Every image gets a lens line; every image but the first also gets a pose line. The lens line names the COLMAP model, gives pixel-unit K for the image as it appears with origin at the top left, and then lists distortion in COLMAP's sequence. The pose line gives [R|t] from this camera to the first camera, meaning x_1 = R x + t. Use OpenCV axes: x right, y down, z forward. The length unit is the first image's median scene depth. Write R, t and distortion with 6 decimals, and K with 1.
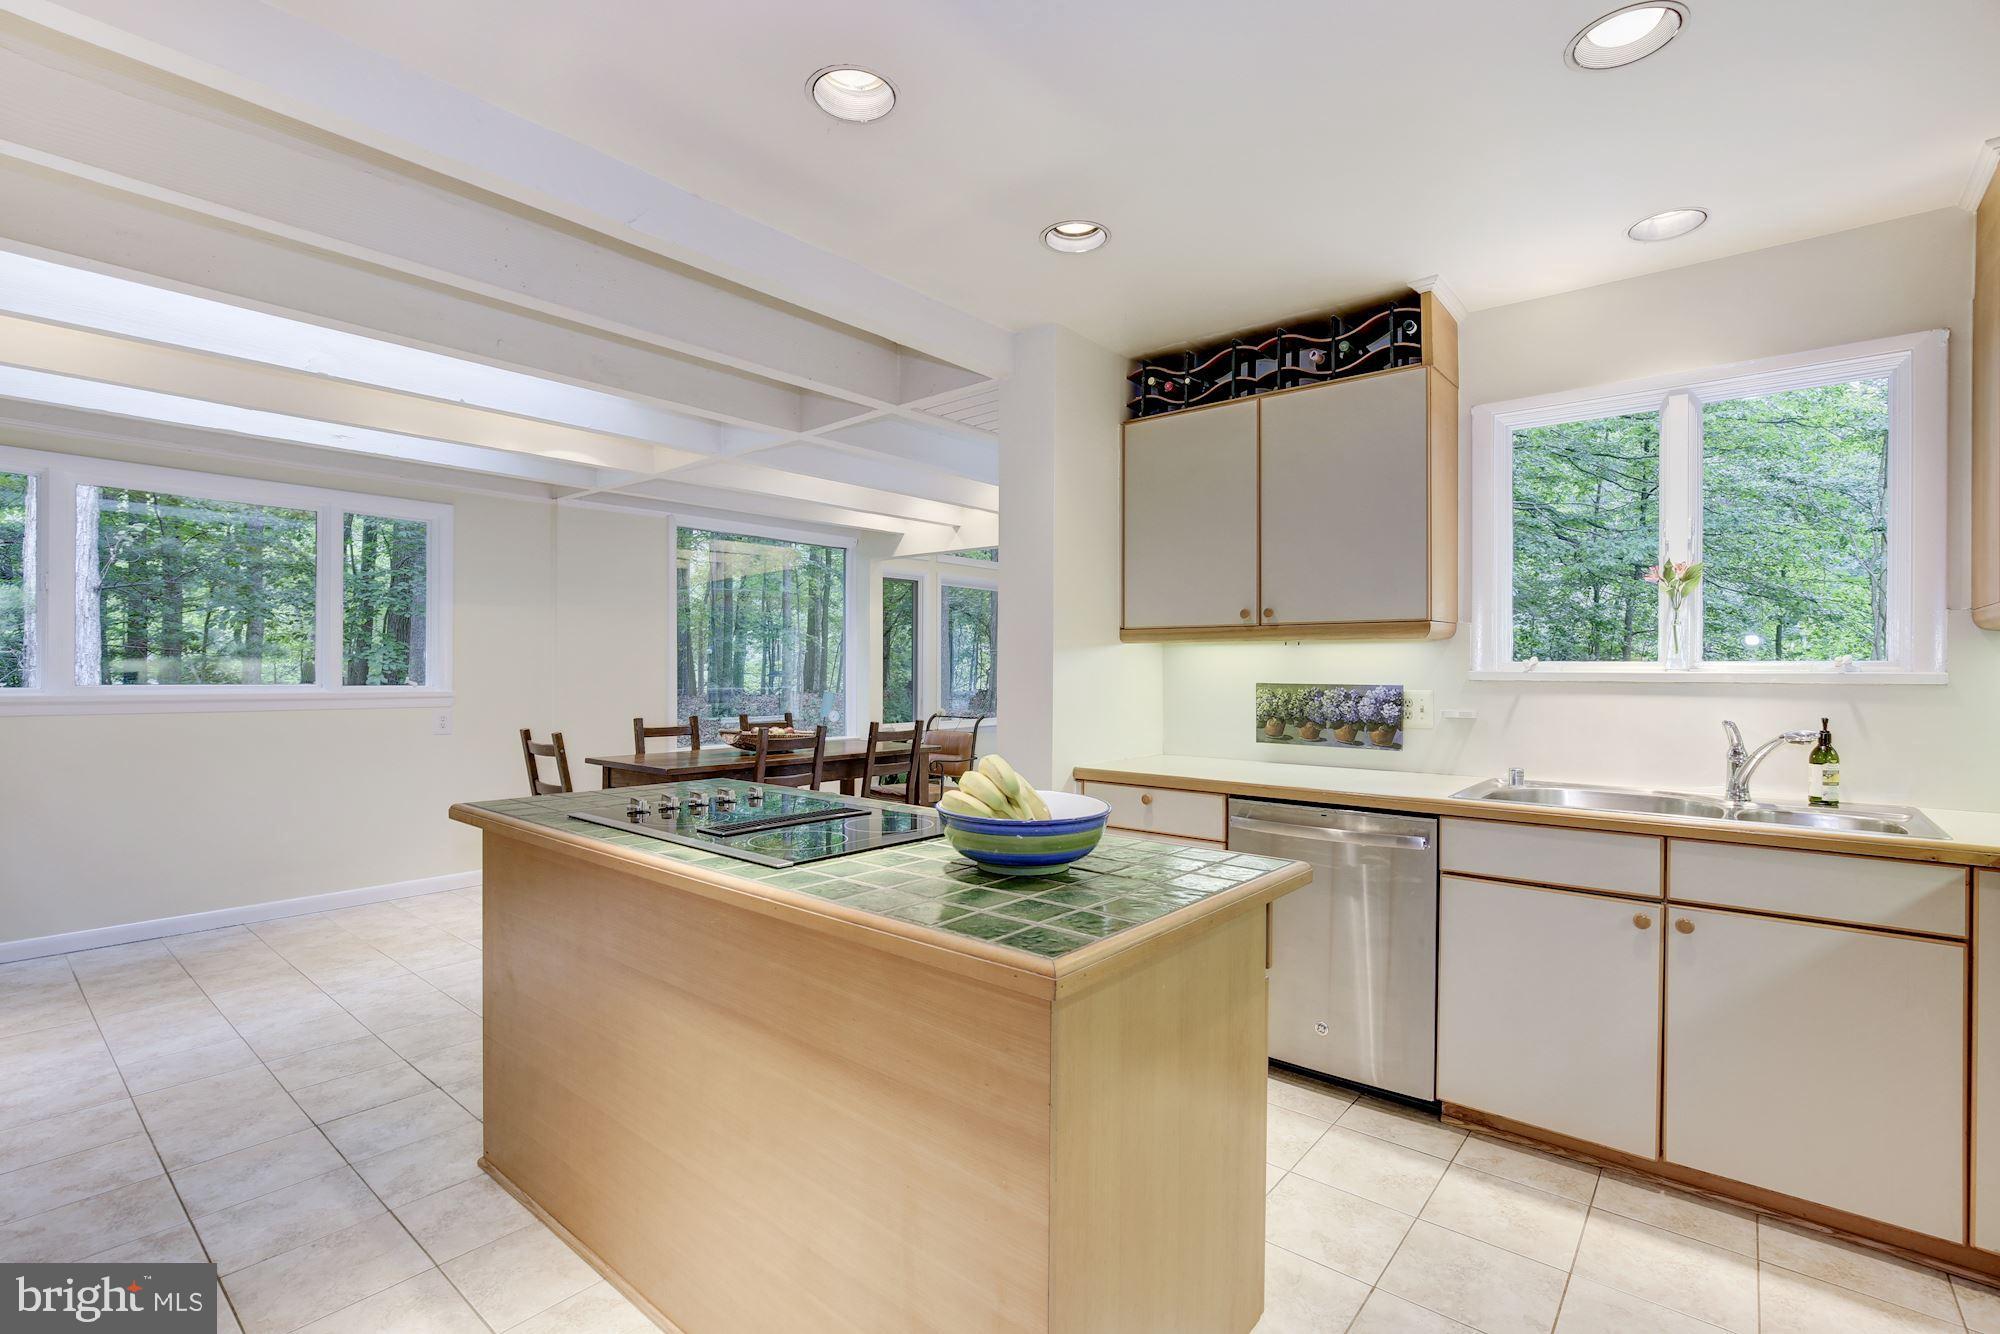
lens RADIAL K [[901.0, 0, 1001.7], [0, 901.0, 676.2], [0, 0, 1]] dist [-0.018333, 0.003464]
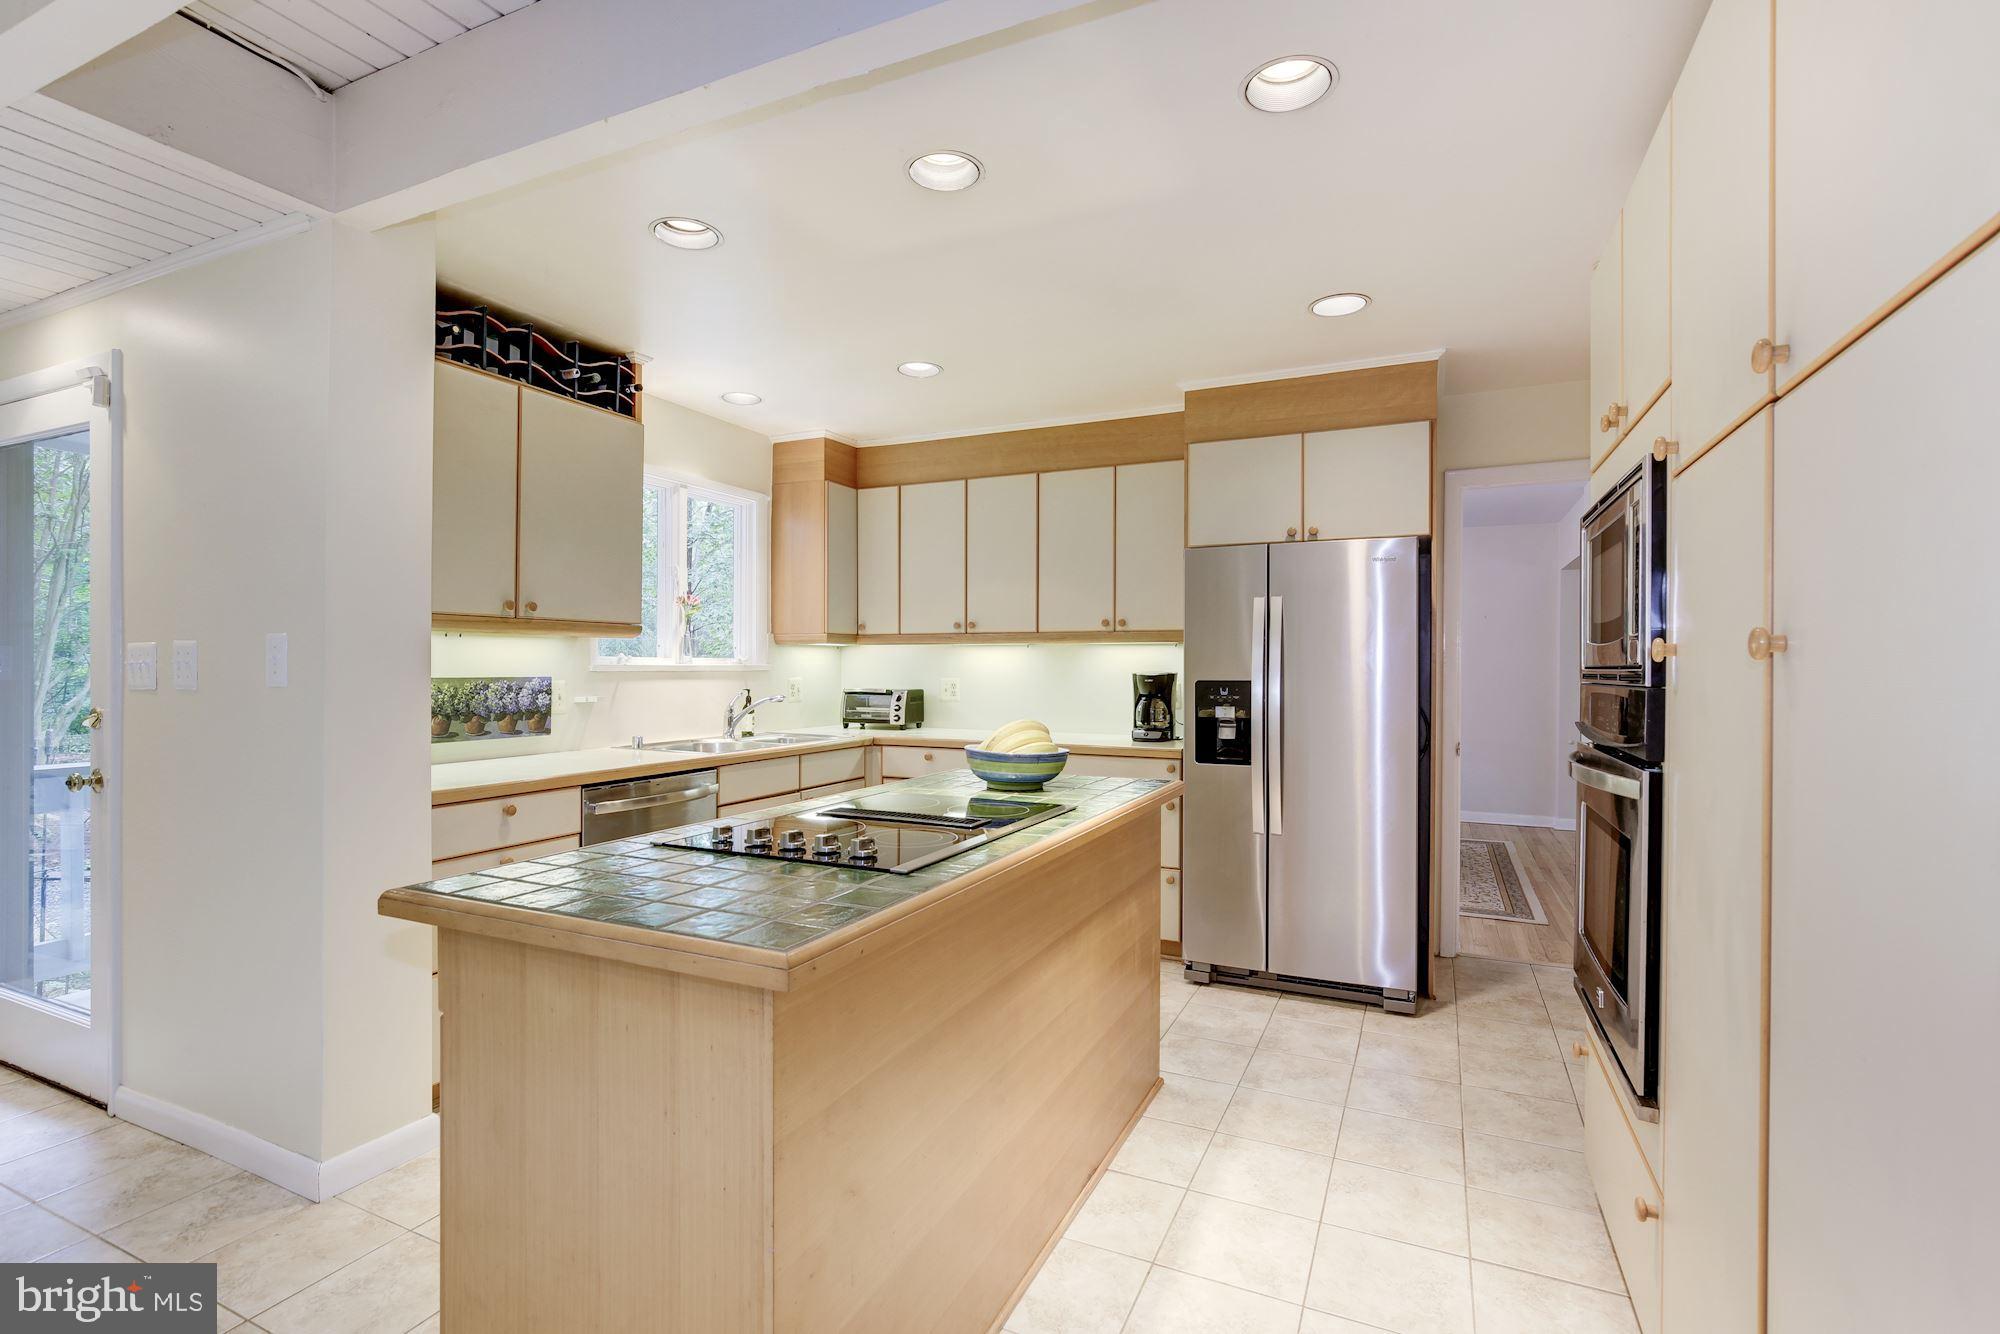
lens RADIAL K [[901.0, 0, 1014.0], [0, 901.0, 667.4], [0, 0, 1]] dist [-0.018333, 0.003464]
pose [[-0.260148, -0.009979, 0.965517, -0.762368], [-0.001505, 0.999950, 0.009929, -0.012902], [-0.965568, 0.001130, -0.260150, 0.700038]]
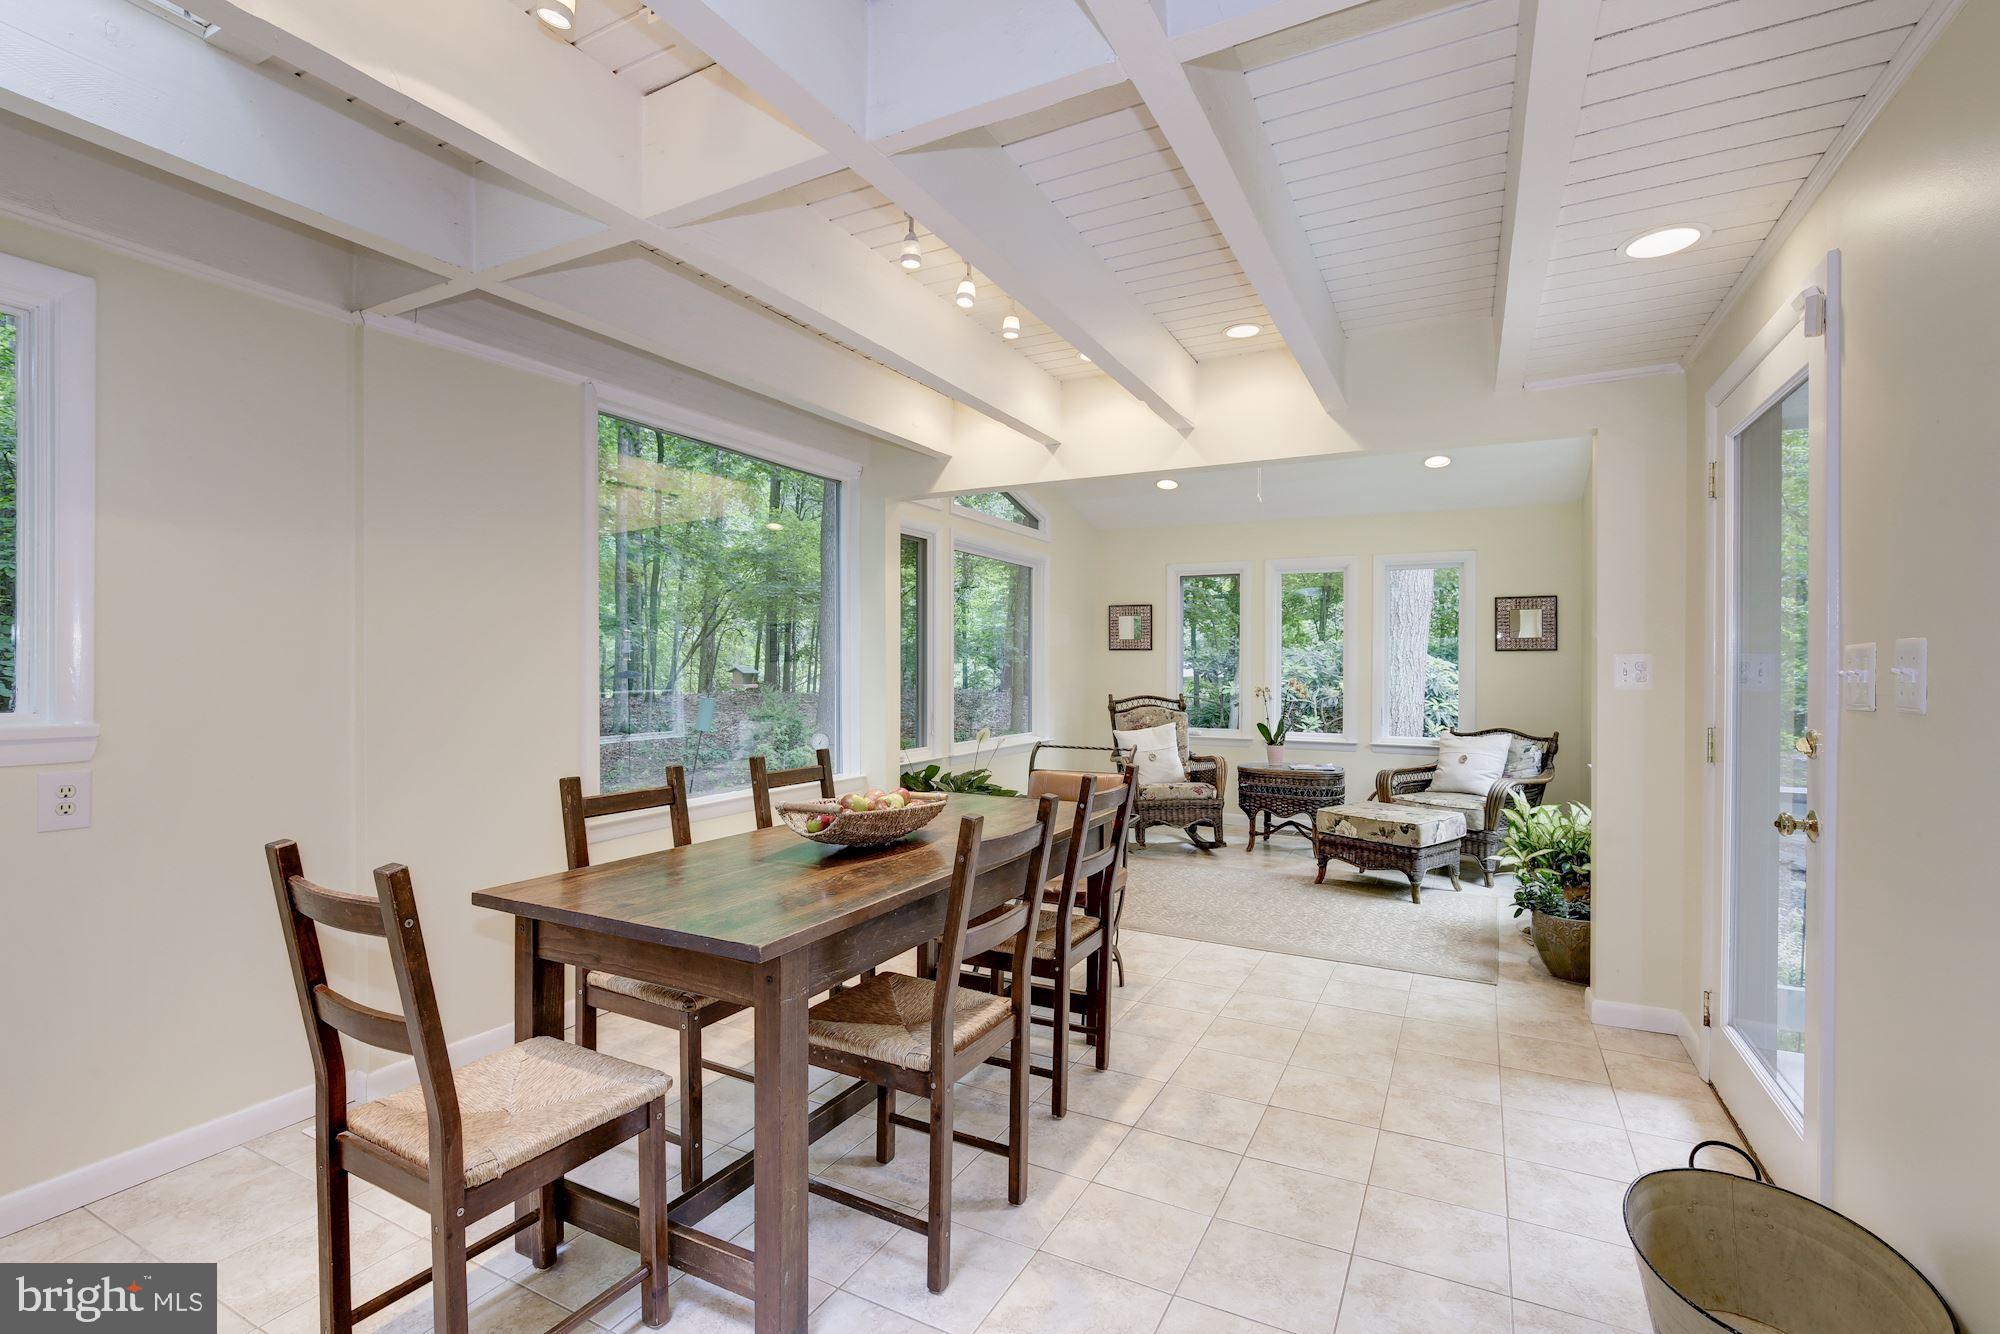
lens RADIAL K [[901.0, 0, 1000.0], [0, 901.0, 669.2], [0, 0, 1]] dist [-0.018333, 0.003464]
pose [[0.982819, -0.002947, 0.184551, -0.421693], [0.003634, 0.999988, -0.003386, -0.009348], [-0.184539, 0.003999, 0.982817, 0.796579]]
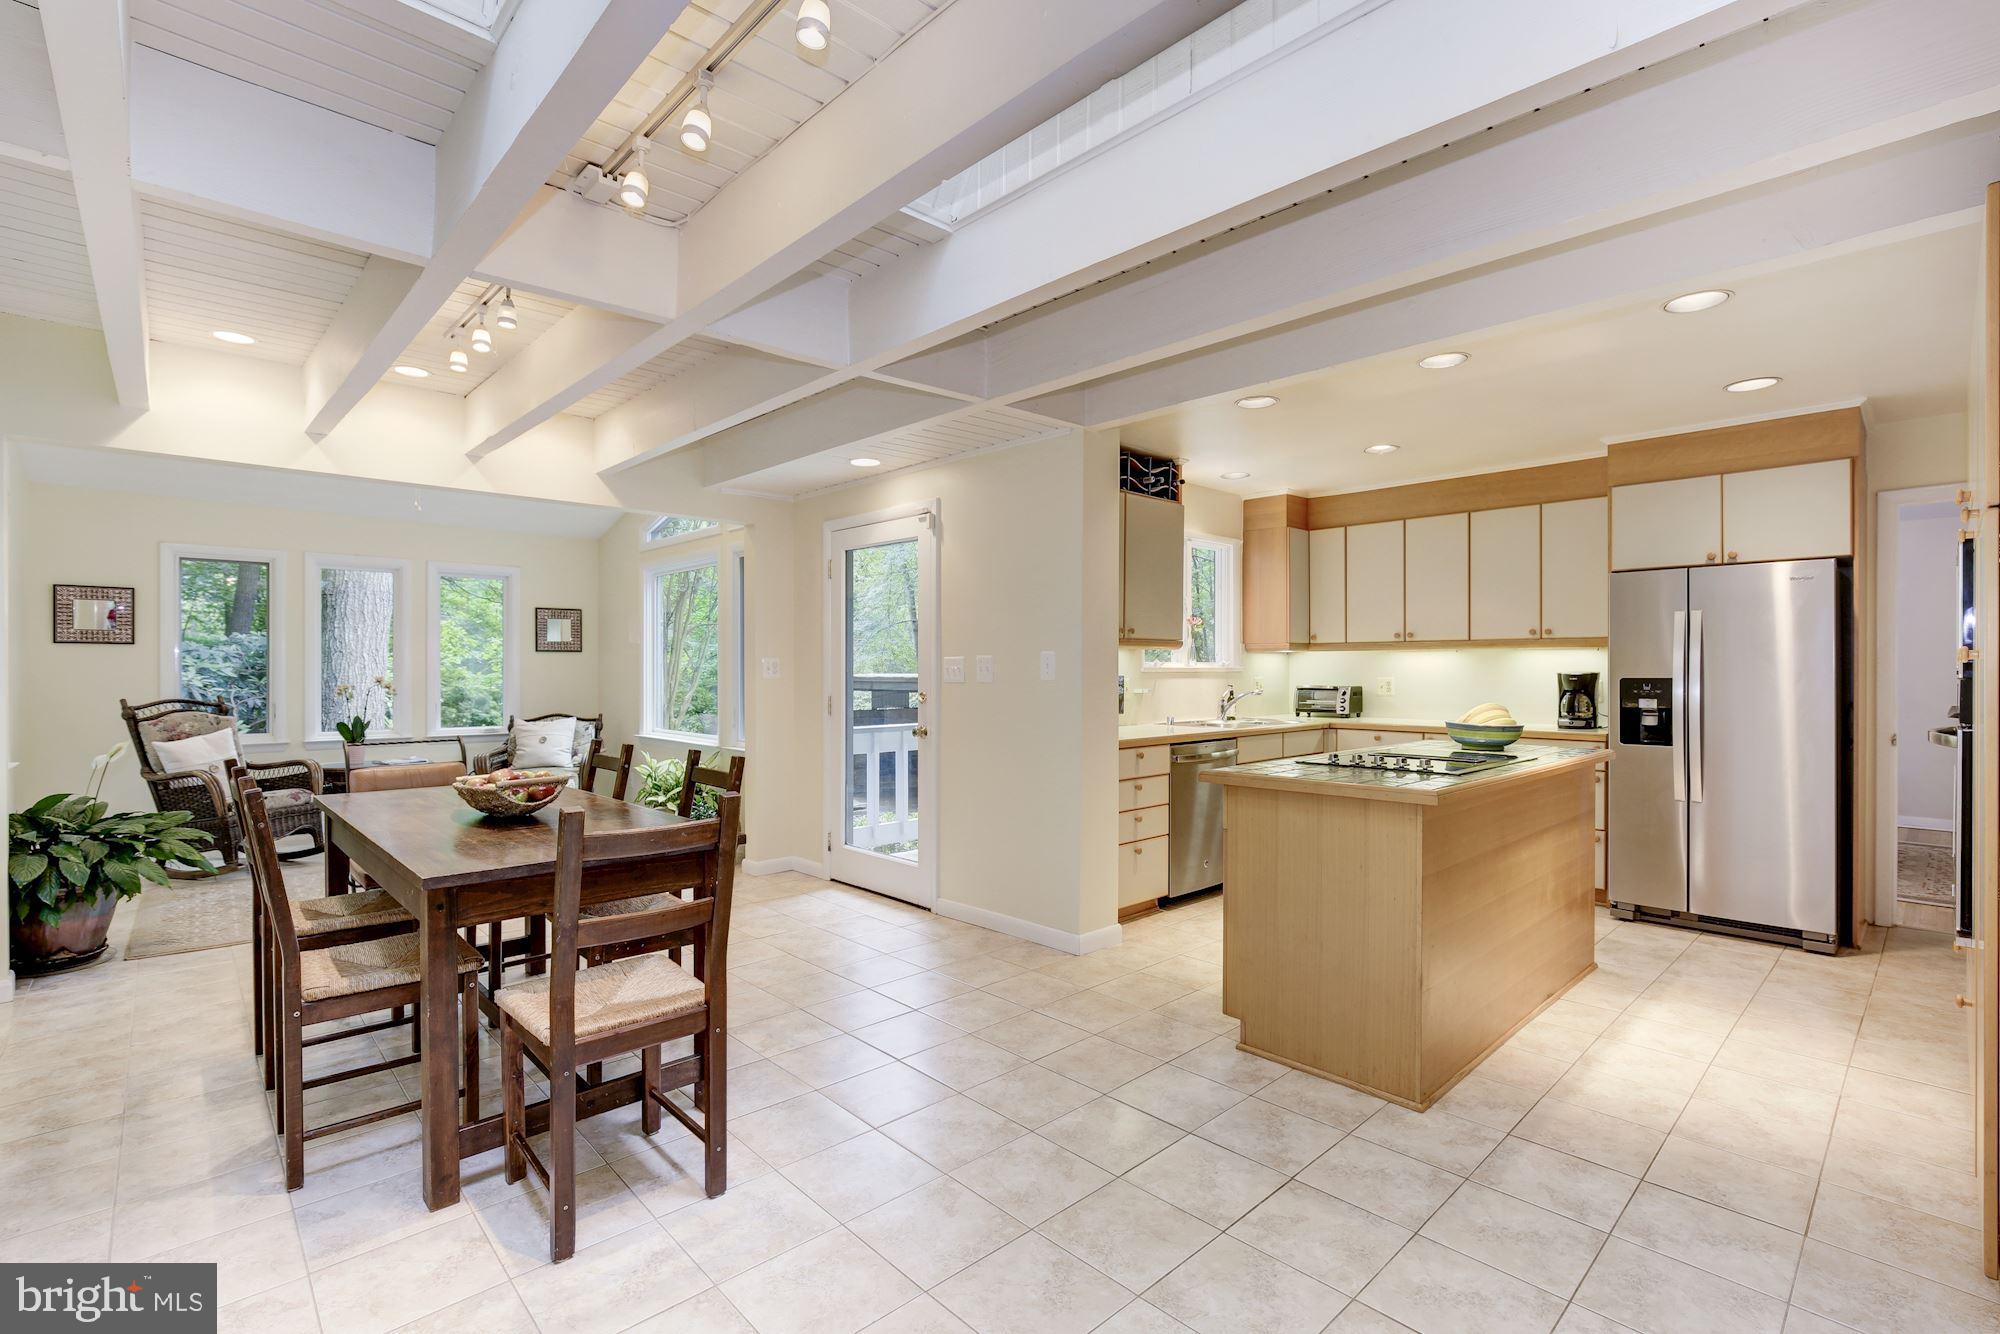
lens RADIAL K [[901.0, 0, 1010.2], [0, 901.0, 669.9], [0, 0, 1]] dist [-0.018333, 0.003464]
pose [[0.119725, -0.009963, 0.992757, -1.237734], [0.006216, 0.999938, 0.009286, -0.017265], [-0.992788, 0.005059, 0.119779, 0.967560]]
